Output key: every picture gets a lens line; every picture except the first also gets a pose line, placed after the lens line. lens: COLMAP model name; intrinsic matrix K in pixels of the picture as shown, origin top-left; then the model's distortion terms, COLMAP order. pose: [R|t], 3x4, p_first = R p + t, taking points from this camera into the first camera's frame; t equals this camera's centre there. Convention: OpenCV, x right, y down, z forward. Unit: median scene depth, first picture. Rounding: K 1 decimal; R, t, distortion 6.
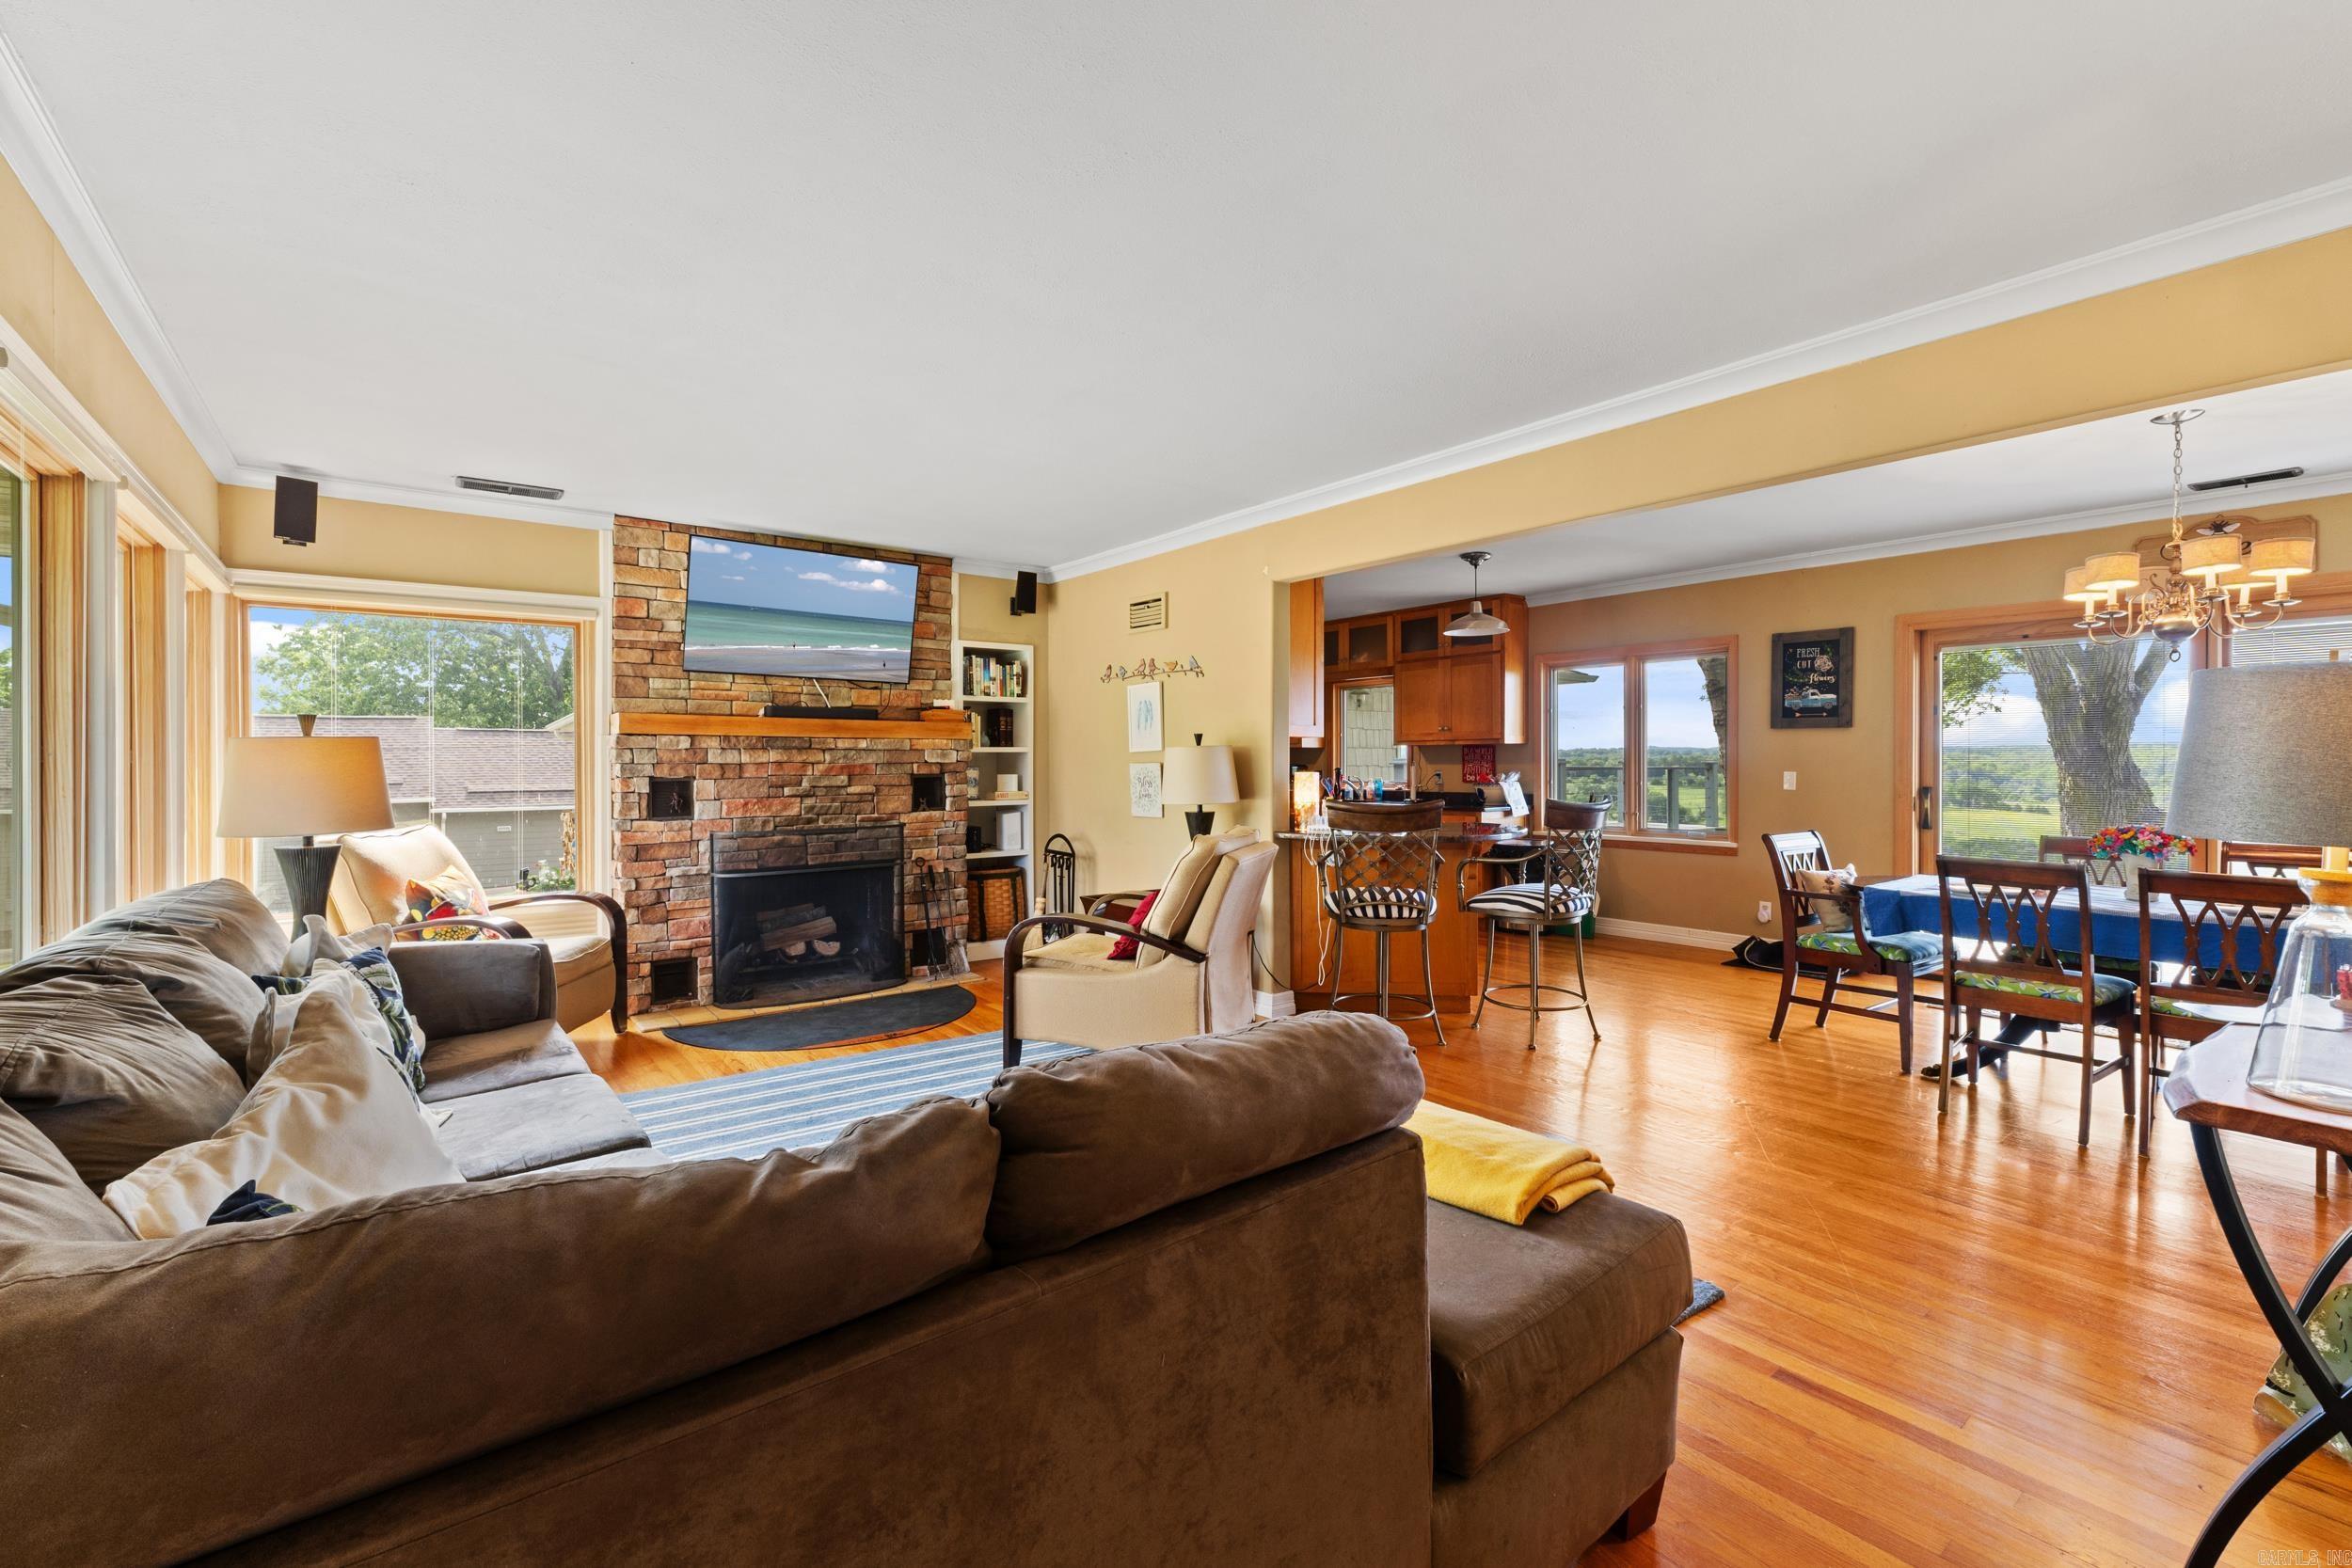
lens RADIAL K [[1004.3, 0, 1183.5], [0, 1004.3, 773.7], [0, 0, 1]] dist [0.006690, -0.000895]
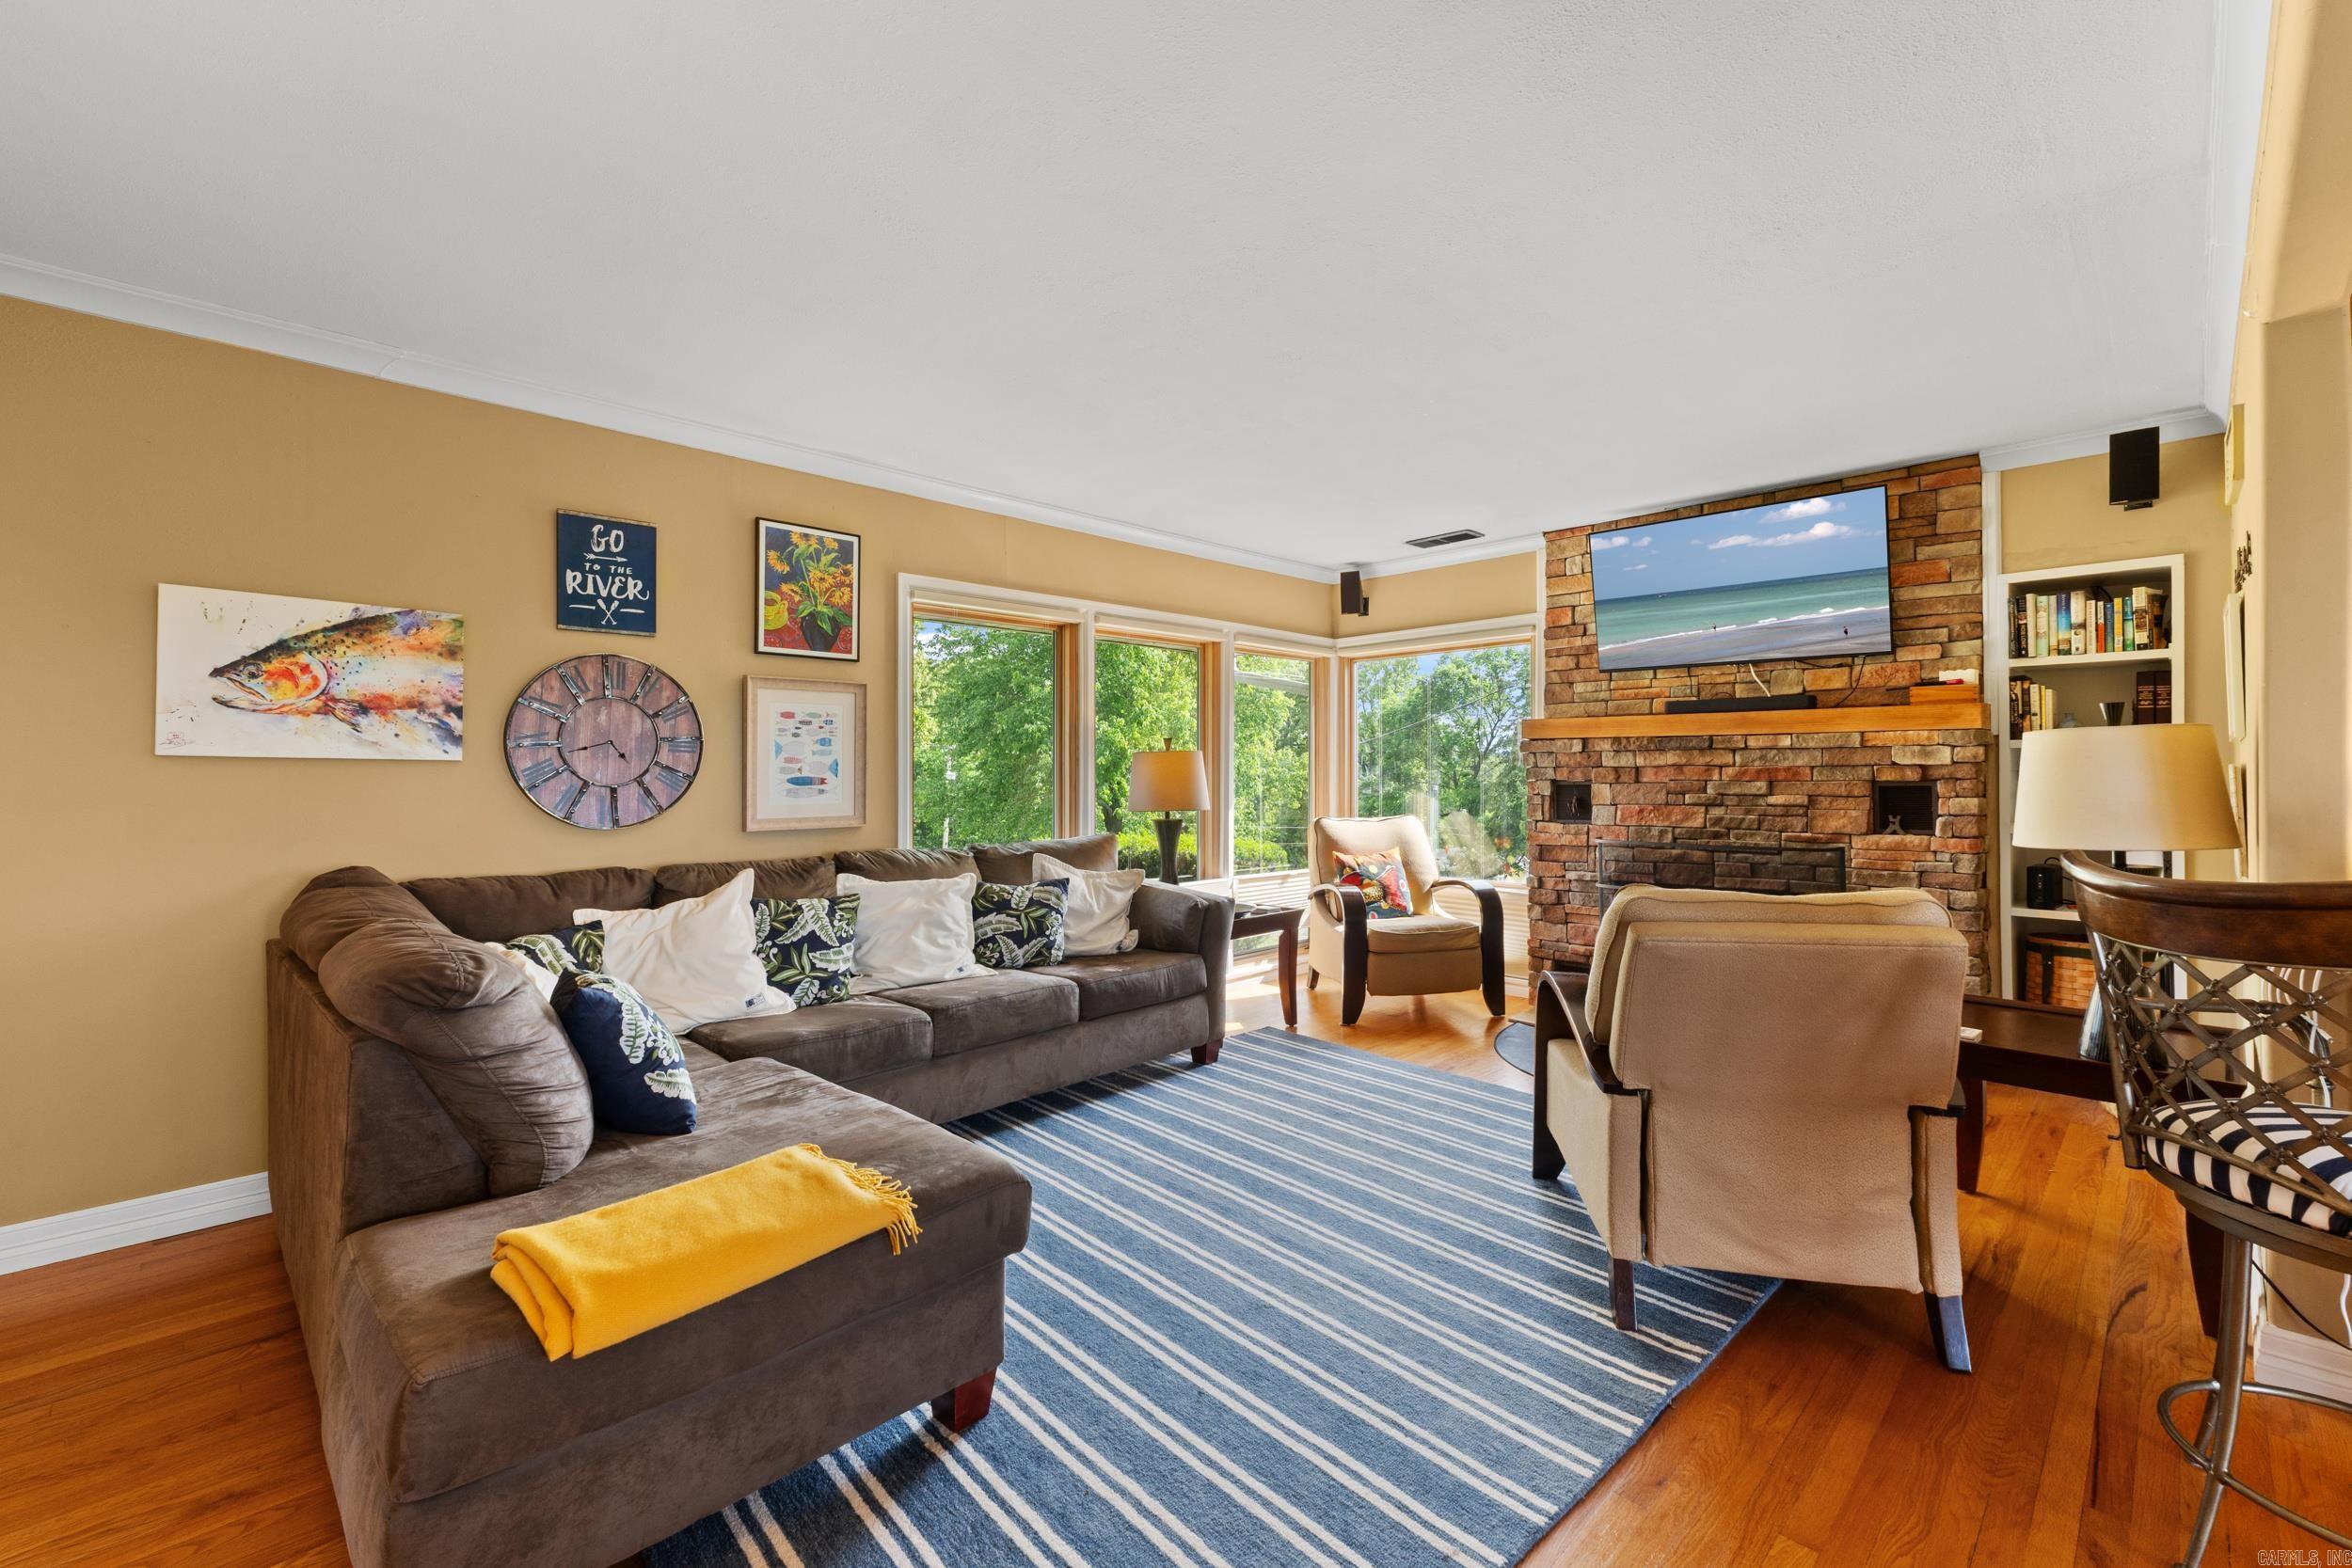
lens RADIAL K [[1004.3, 0, 1184.1], [0, 1004.3, 763.6], [0, 0, 1]] dist [0.006690, -0.000895]
pose [[0.117278, -0.004417, -0.993089, 0.408504], [-0.007256, 0.999960, -0.005304, -0.004940], [0.993073, 0.007828, 0.117242, 0.460426]]
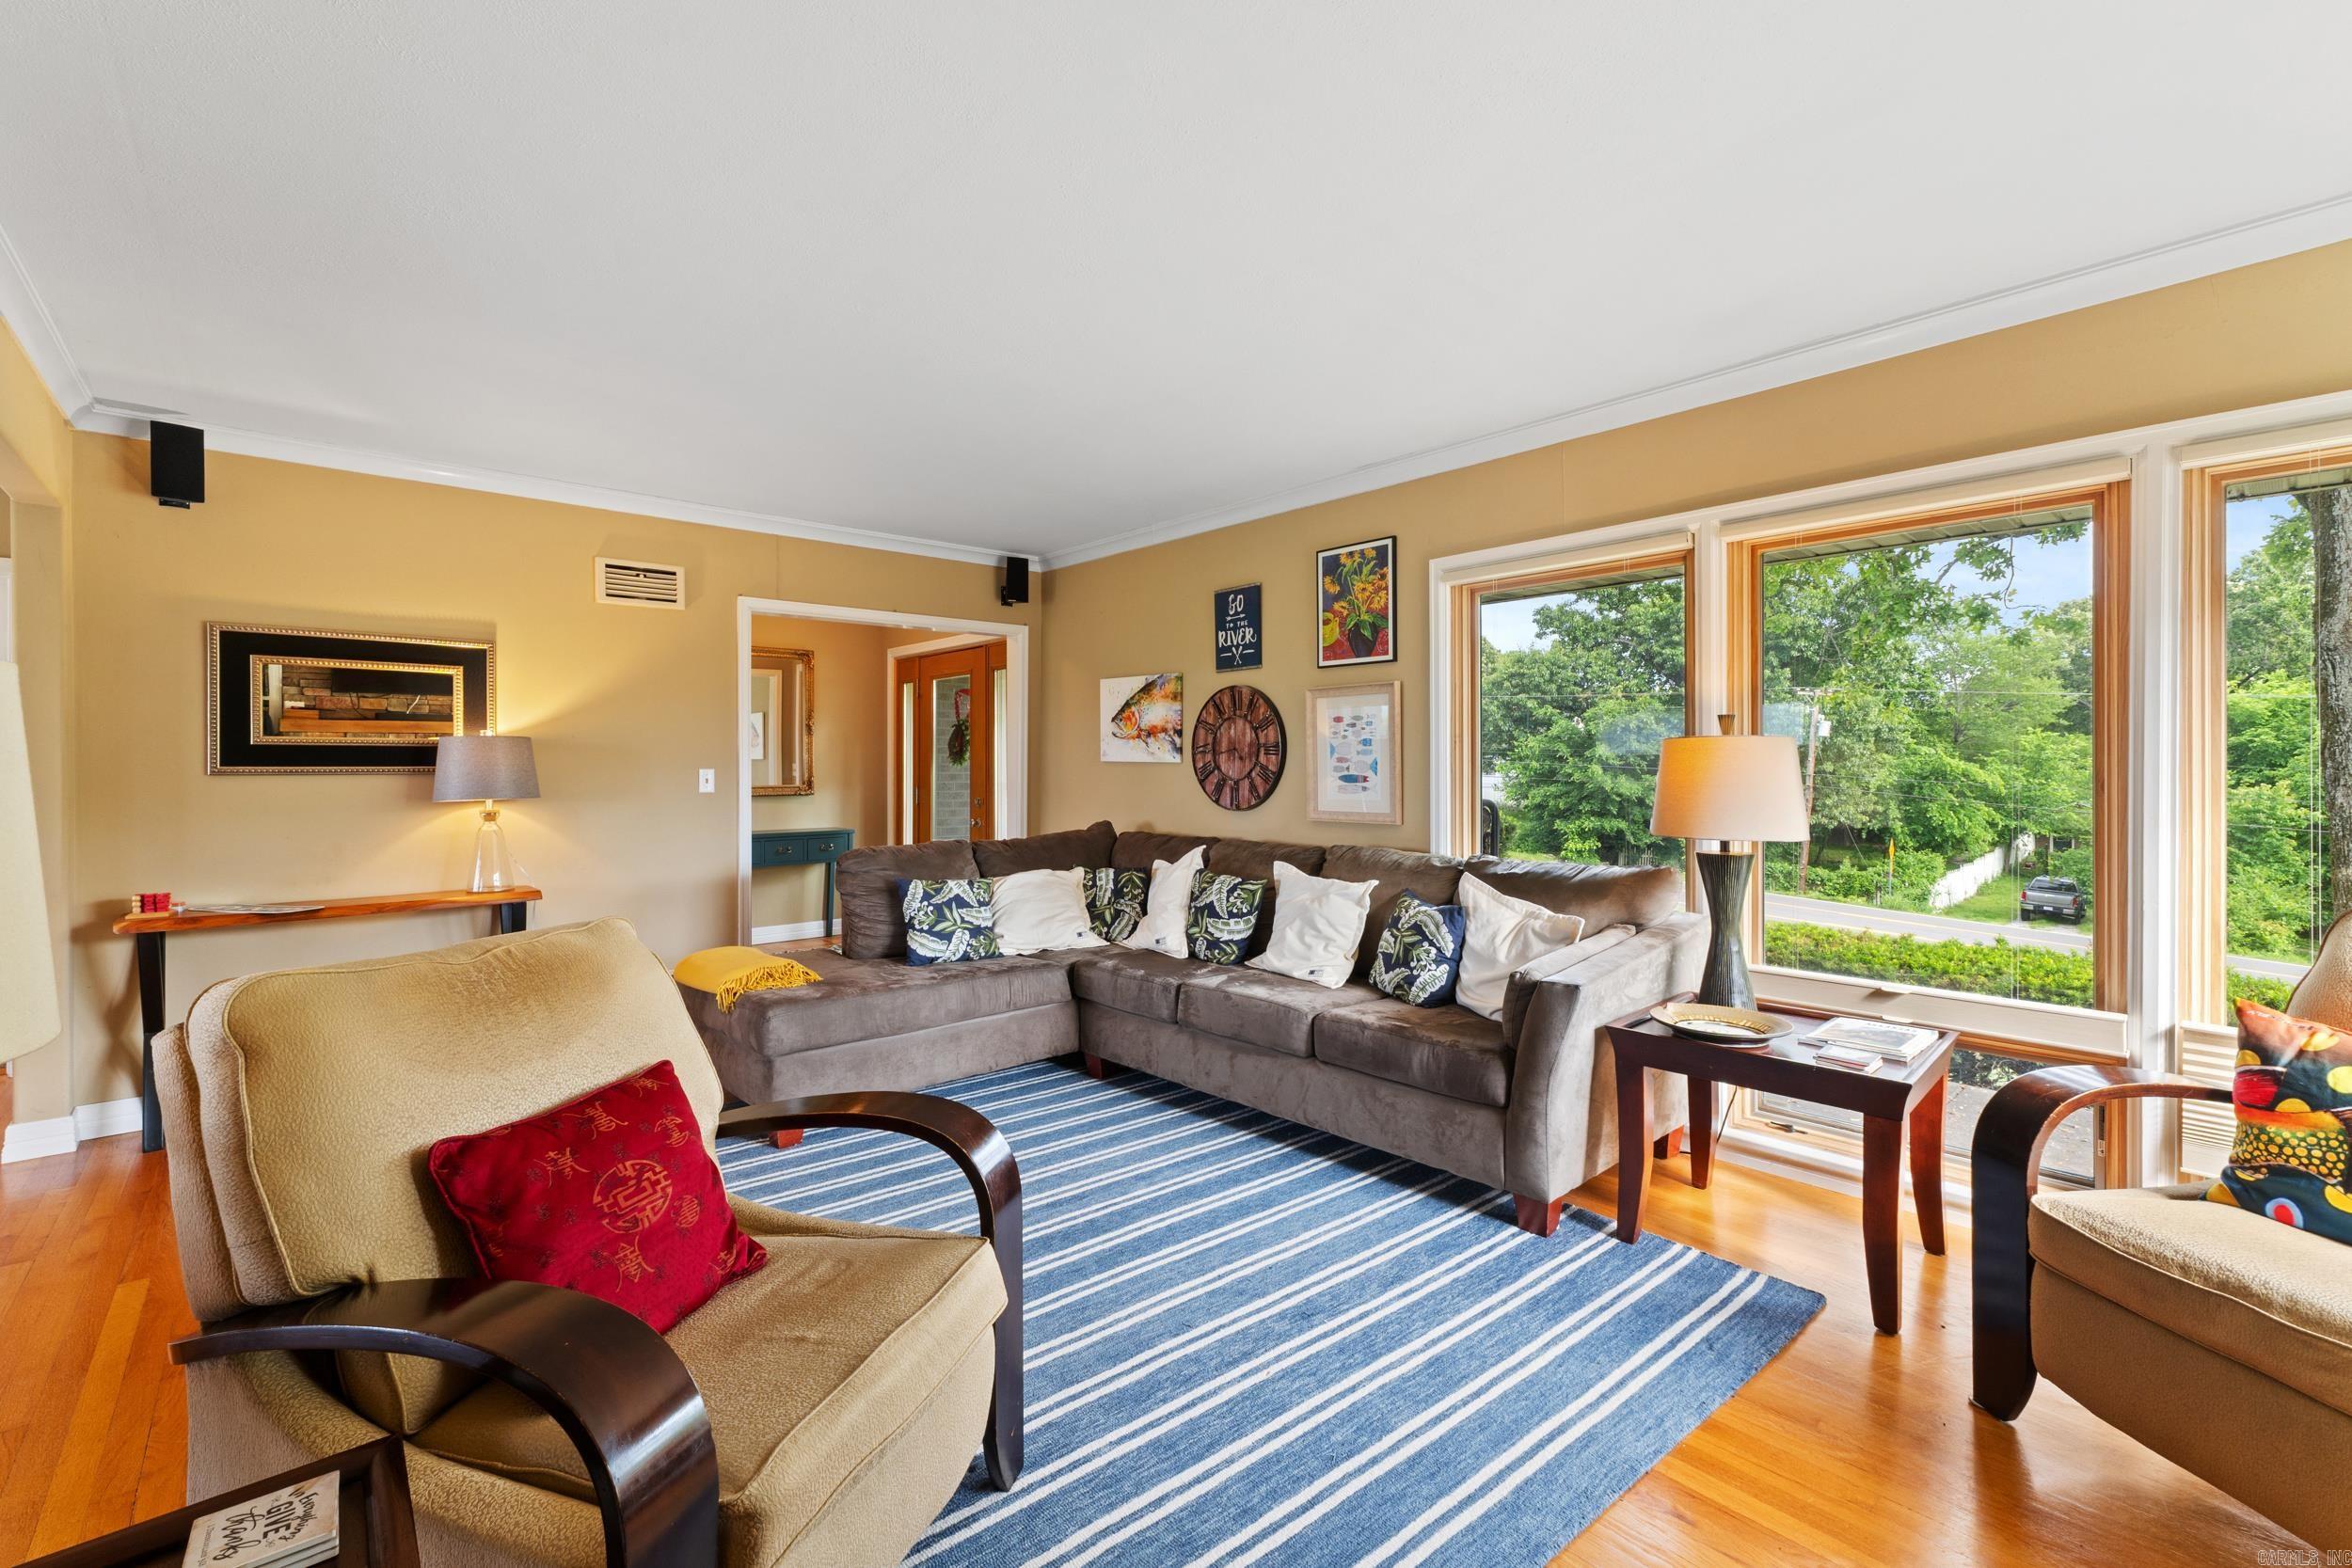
lens RADIAL K [[1004.3, 0, 1180.7], [0, 1004.3, 763.1], [0, 0, 1]] dist [0.006690, -0.000895]
pose [[-0.998033, 0.005569, -0.062443, -0.161007], [0.005241, 0.999972, 0.005411, -0.011448], [0.062472, 0.005073, -0.998034, 1.056335]]
